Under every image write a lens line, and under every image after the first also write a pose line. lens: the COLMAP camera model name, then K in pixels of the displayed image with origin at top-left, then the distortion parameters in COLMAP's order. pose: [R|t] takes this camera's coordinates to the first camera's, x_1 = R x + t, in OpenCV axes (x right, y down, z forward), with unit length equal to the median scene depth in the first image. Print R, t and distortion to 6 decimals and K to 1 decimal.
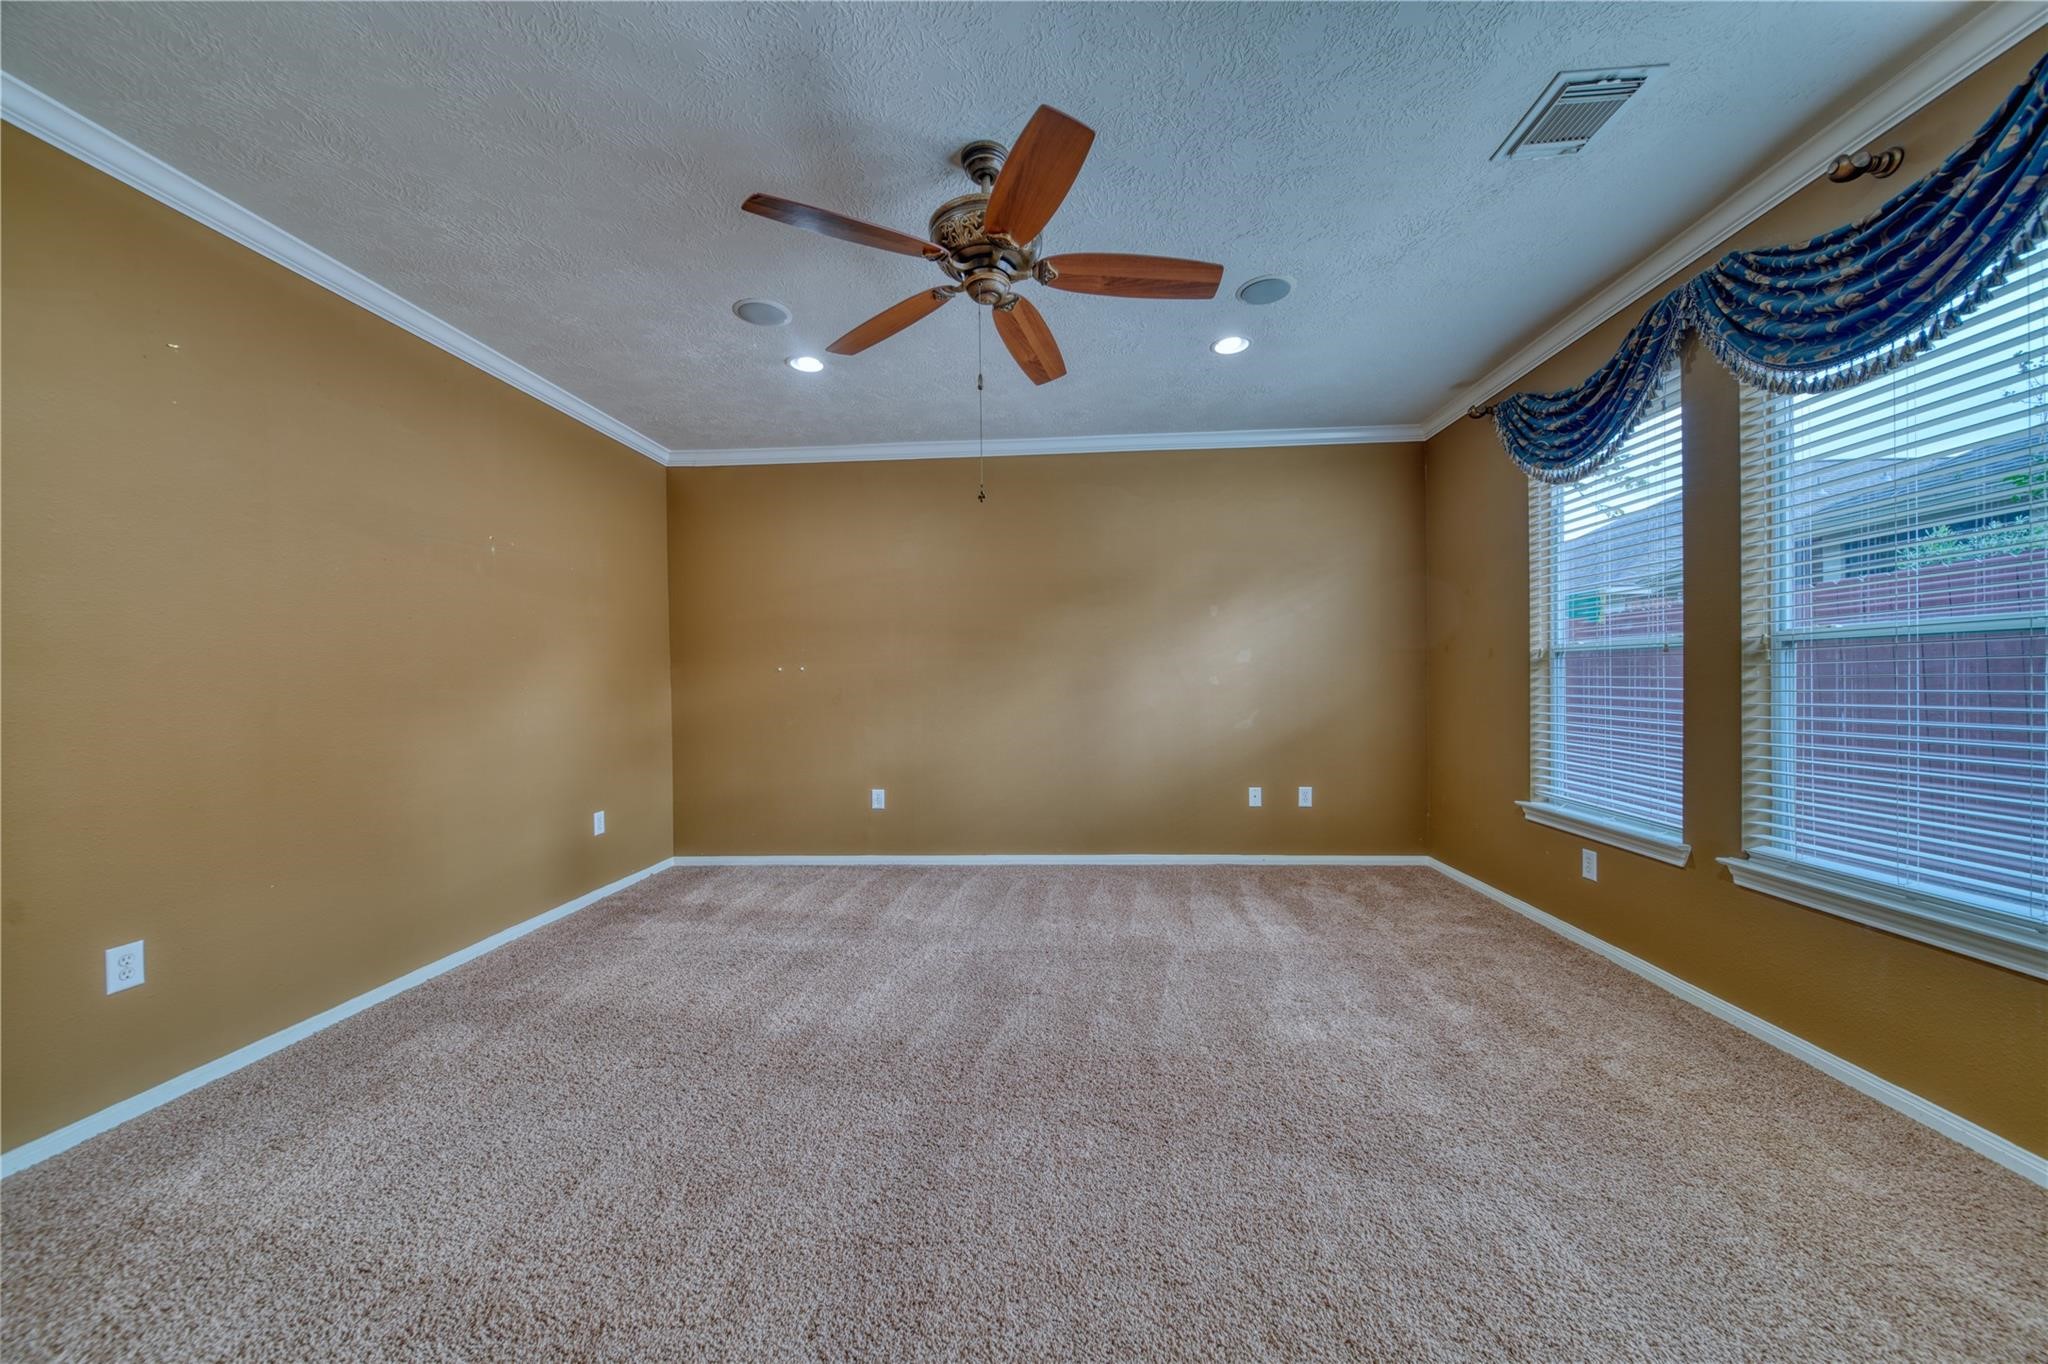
lens RADIAL K [[719.1, 0, 1023.7], [0, 719.1, 684.6], [0, 0, 1]] dist [0.003222, 0.000156]
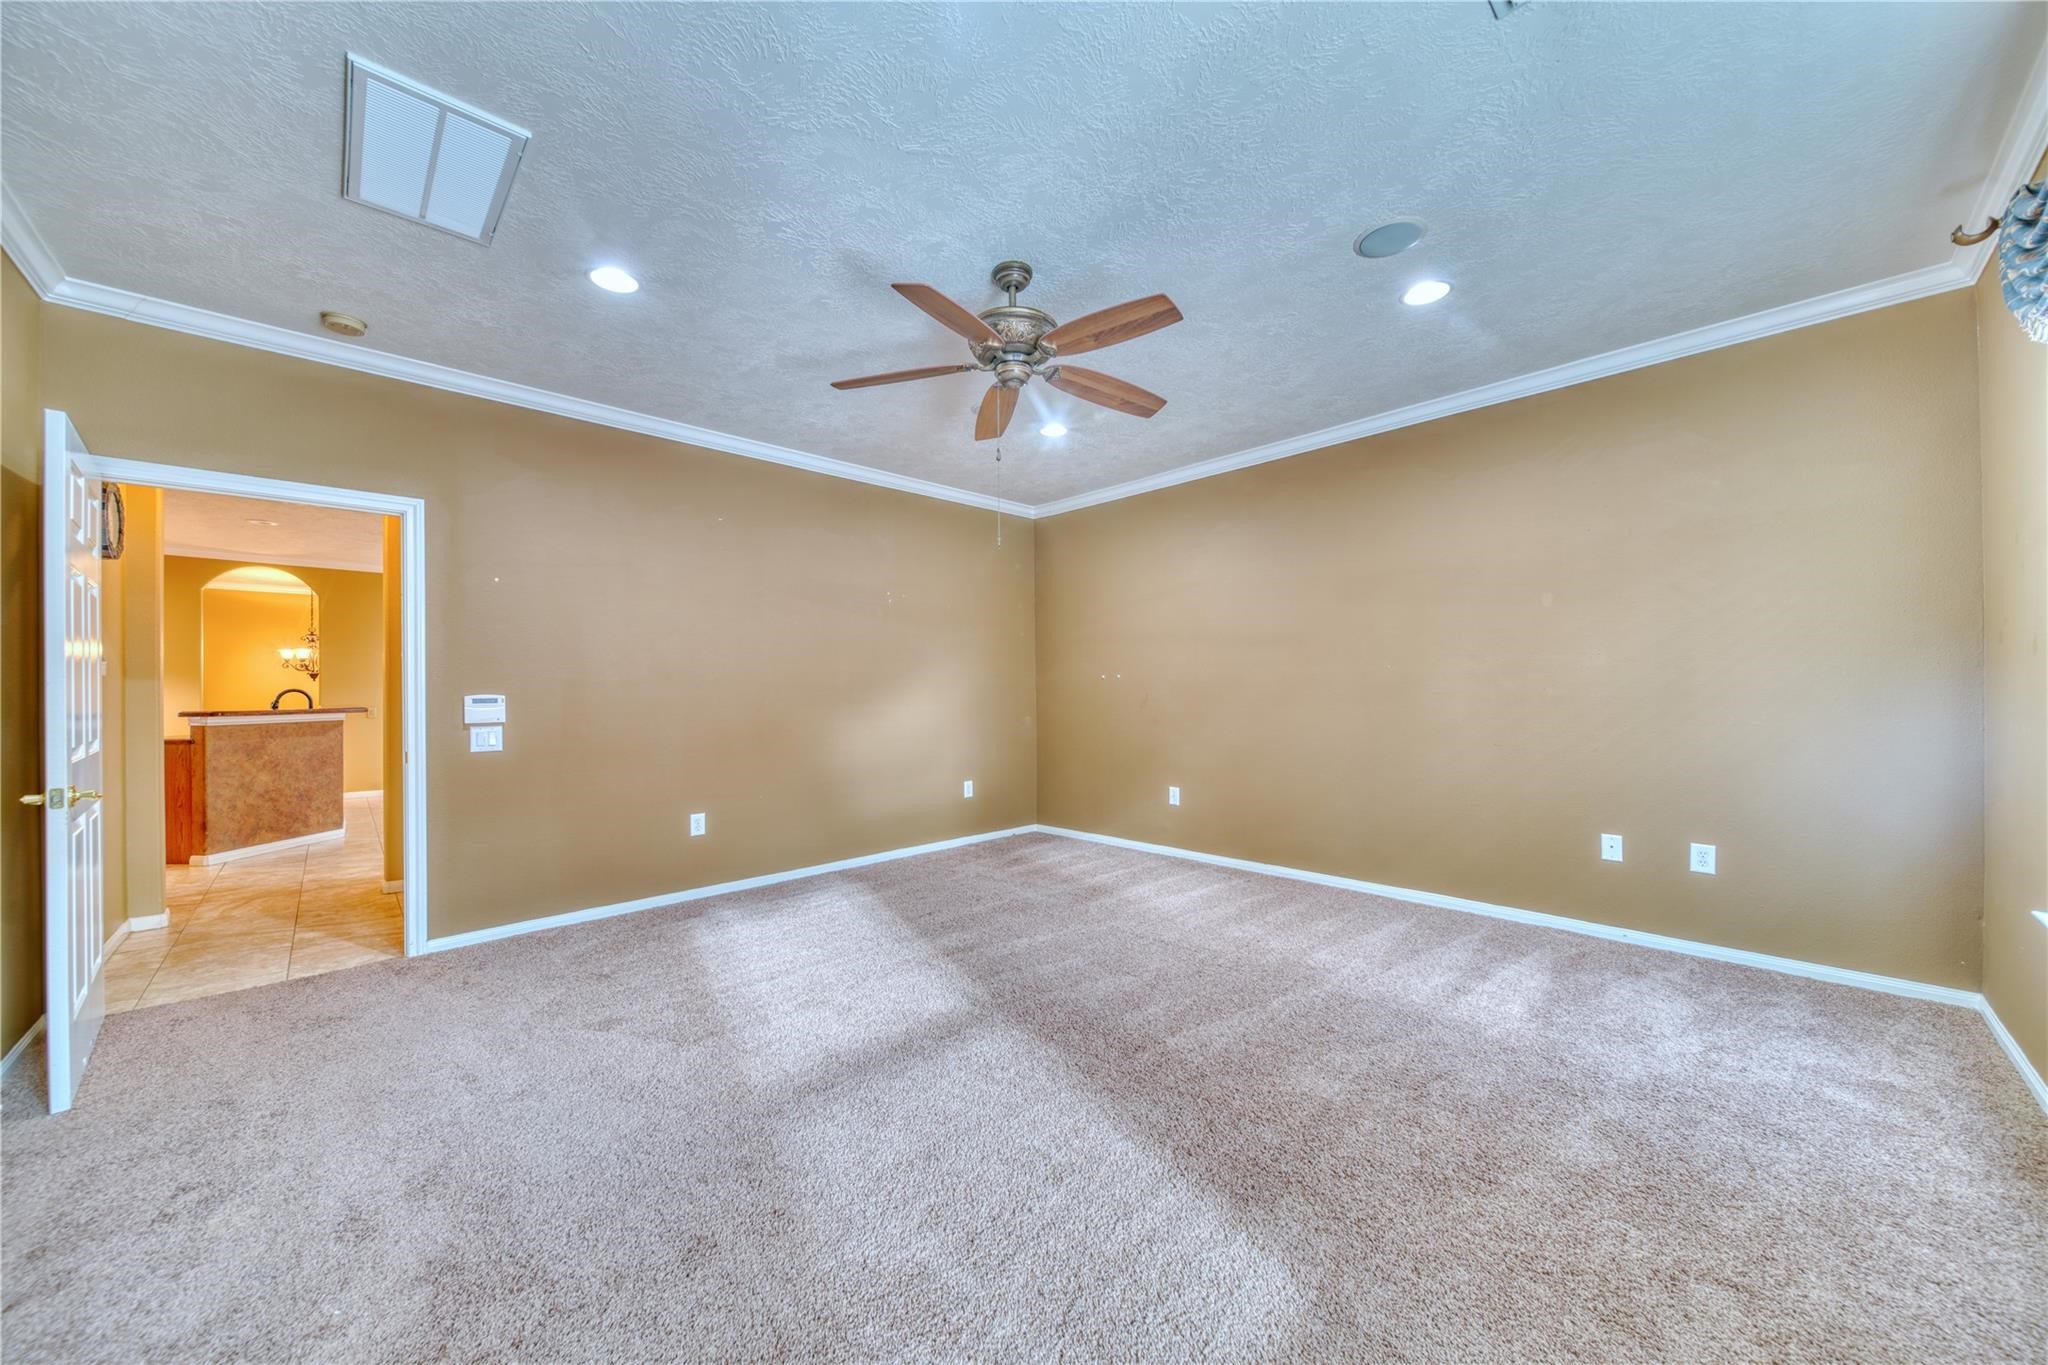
lens RADIAL K [[719.1, 0, 1018.1], [0, 719.1, 682.9], [0, 0, 1]] dist [0.003222, 0.000156]
pose [[0.734710, 0.000764, -0.678381, 0.486736], [-0.005737, 0.999971, -0.005088, -0.006621], [0.678357, 0.007630, 0.734693, 0.056750]]
